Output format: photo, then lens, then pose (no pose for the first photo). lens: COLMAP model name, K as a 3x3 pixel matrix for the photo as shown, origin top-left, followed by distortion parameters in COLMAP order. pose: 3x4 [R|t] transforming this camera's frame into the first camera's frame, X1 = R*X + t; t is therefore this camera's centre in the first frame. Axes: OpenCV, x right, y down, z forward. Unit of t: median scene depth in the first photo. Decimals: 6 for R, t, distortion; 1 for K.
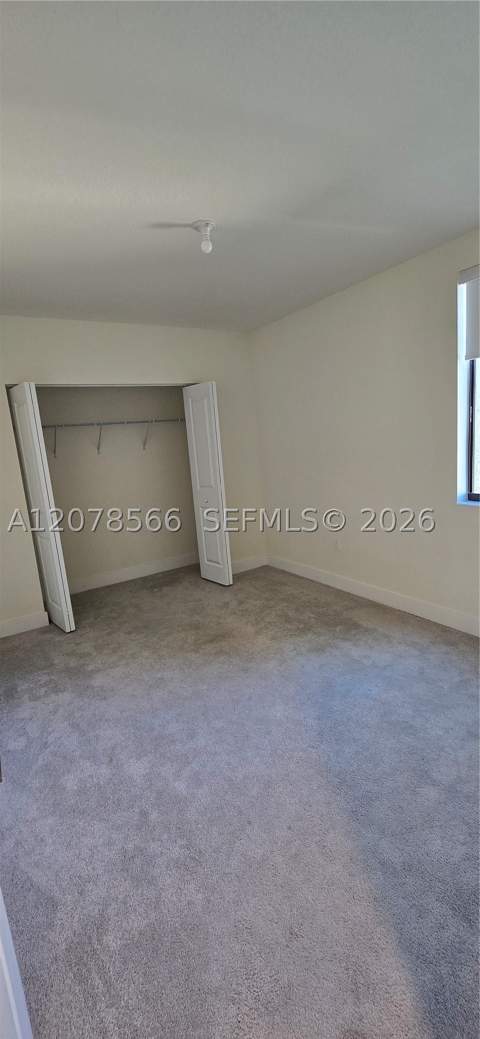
lens RADIAL K [[420.2, 0, 241.1], [0, 420.2, 516.6], [0, 0, 1]] dist [0.017449, 0.000068]
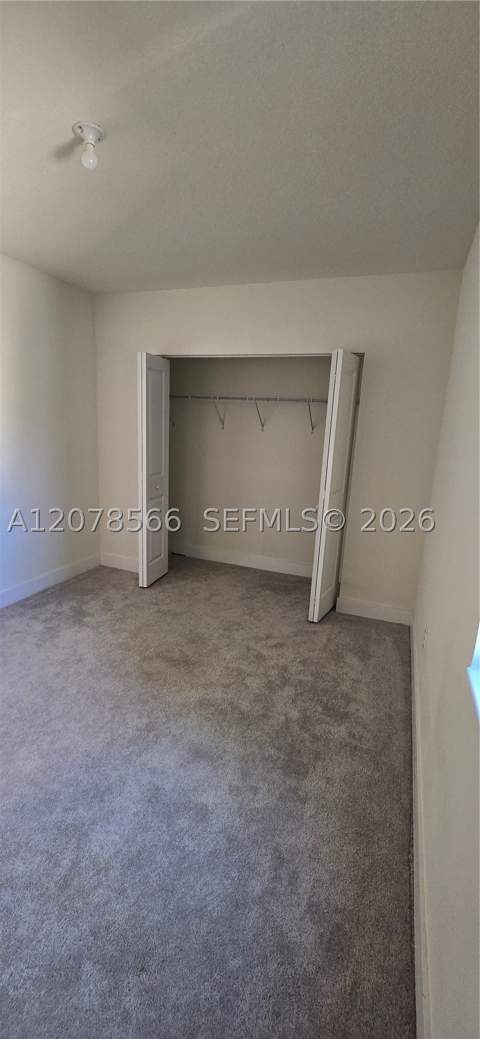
lens RADIAL K [[420.2, 0, 238.9], [0, 420.2, 517.3], [0, 0, 1]] dist [0.017449, 0.000068]
pose [[0.595192, 0.282825, -0.752168, 0.498110], [-0.241693, 0.955682, 0.168097, -0.138389], [0.766375, 0.081744, 0.637171, 0.470468]]
